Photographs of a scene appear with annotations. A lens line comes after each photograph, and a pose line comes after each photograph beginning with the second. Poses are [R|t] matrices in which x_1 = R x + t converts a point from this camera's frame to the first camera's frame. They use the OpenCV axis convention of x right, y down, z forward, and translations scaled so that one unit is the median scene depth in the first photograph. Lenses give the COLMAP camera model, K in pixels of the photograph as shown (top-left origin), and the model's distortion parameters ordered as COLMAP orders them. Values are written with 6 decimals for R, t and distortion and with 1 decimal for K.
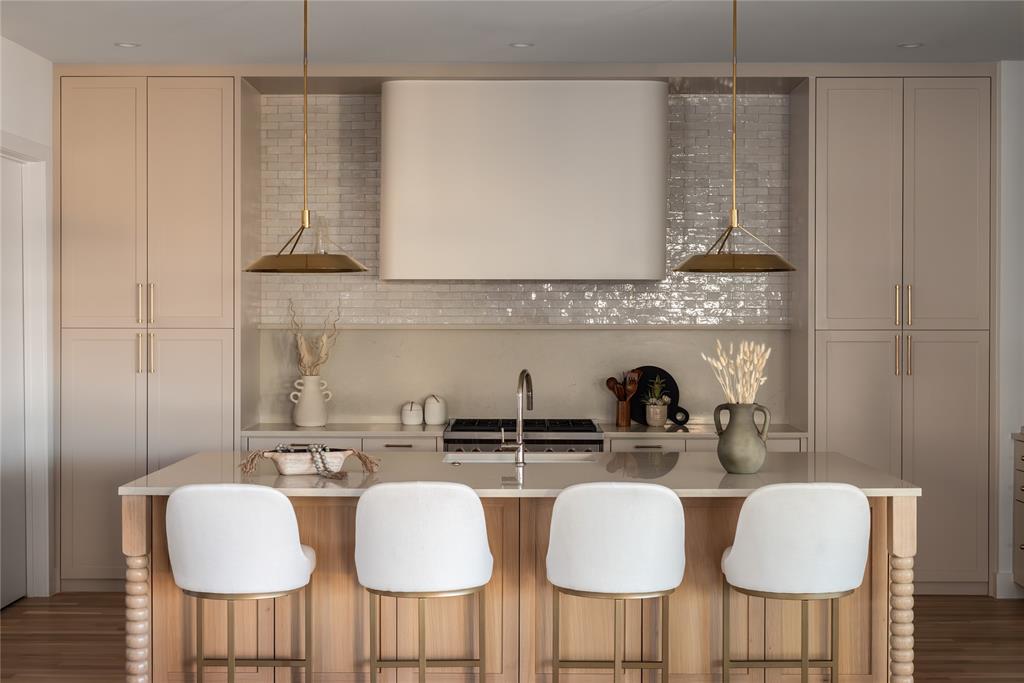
lens RADIAL K [[1477.7, 0, 512.0], [0, 1477.7, 341.5], [0, 0, 1]] dist [-0.001434, 0.000638]
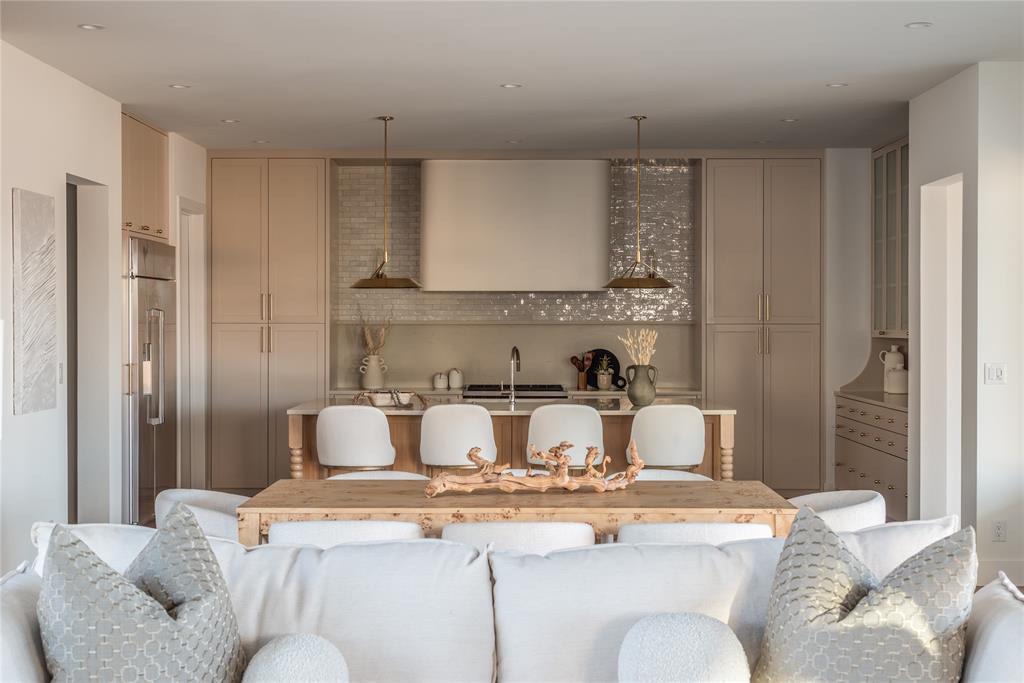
lens RADIAL K [[1477.7, 0, 512.0], [0, 1477.7, 341.5], [0, 0, 1]] dist [-0.001434, 0.000638]
pose [[0.999997, -0.000738, 0.002187, 0.001096], [0.000743, 0.999997, -0.002358, 0.013069], [-0.002186, 0.002360, 0.999995, -0.504514]]
